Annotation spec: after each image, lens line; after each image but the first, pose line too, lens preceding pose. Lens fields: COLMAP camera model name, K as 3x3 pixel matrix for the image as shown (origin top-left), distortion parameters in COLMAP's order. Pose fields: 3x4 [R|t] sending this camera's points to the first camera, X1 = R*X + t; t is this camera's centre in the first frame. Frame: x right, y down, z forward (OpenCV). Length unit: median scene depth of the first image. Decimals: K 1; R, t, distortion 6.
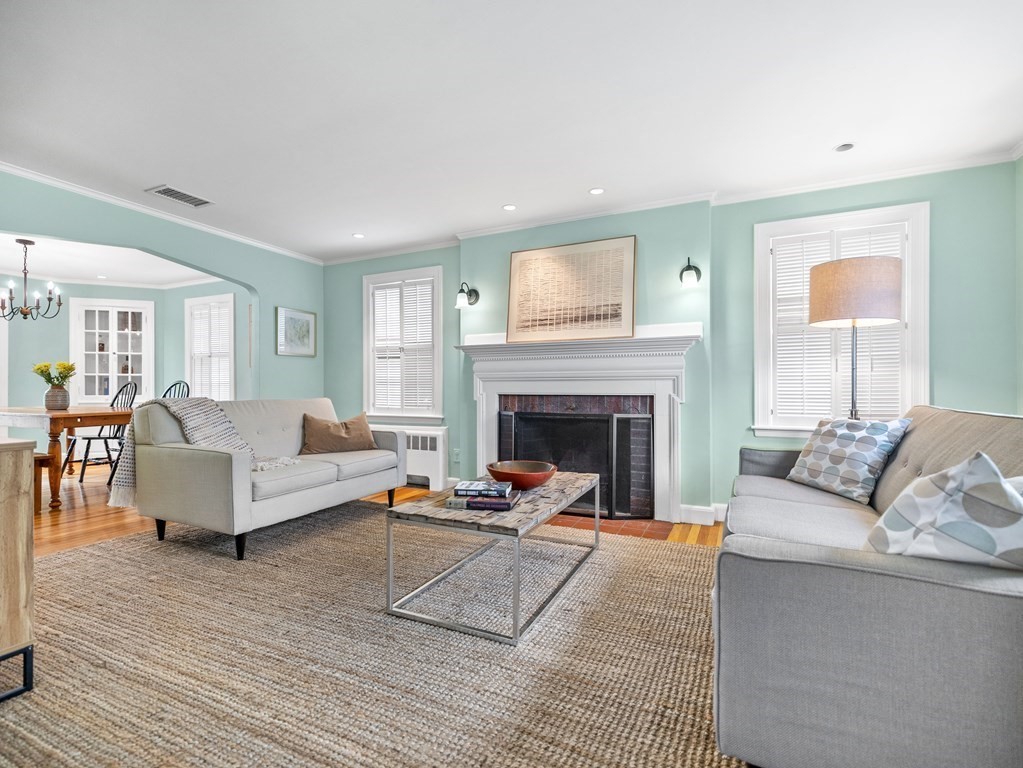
lens RADIAL K [[477.2, 0, 511.0], [0, 477.2, 387.7], [0, 0, 1]] dist [0.003001, 0.000278]
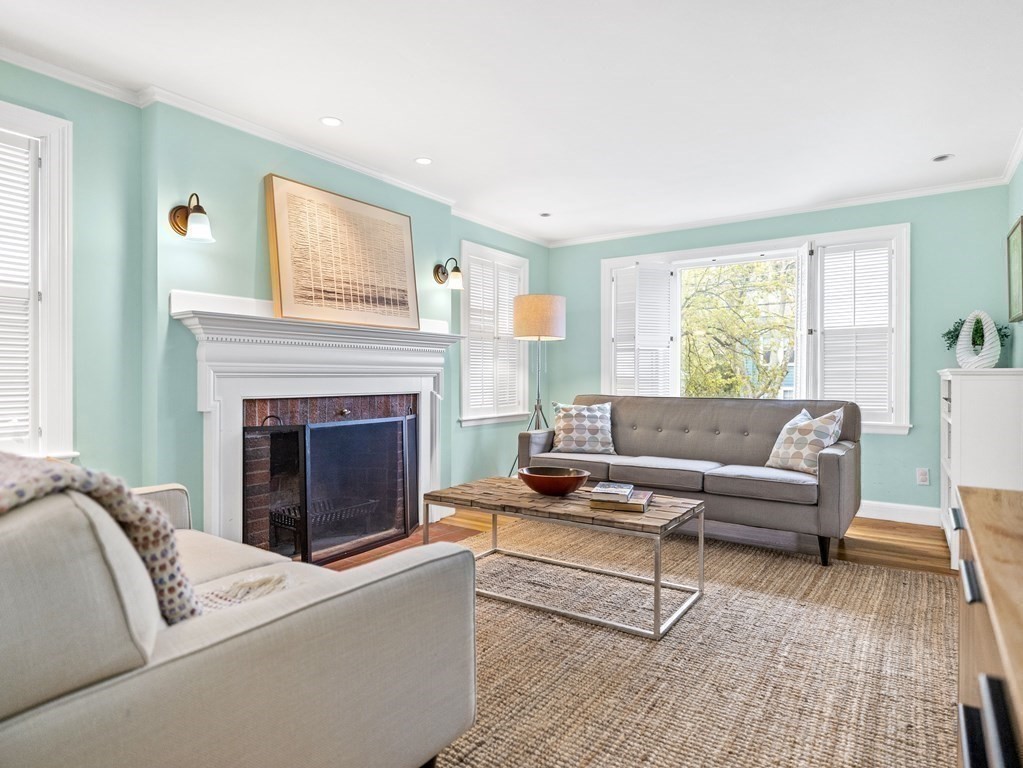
lens RADIAL K [[588.9, 0, 512.4], [0, 588.9, 380.7], [0, 0, 1]] dist [0.001744, 0.000372]
pose [[0.160913, -0.006136, 0.986949, -0.783270], [-0.000575, 0.999980, 0.006311, -0.015907], [-0.986968, -0.001583, 0.160907, 0.607766]]
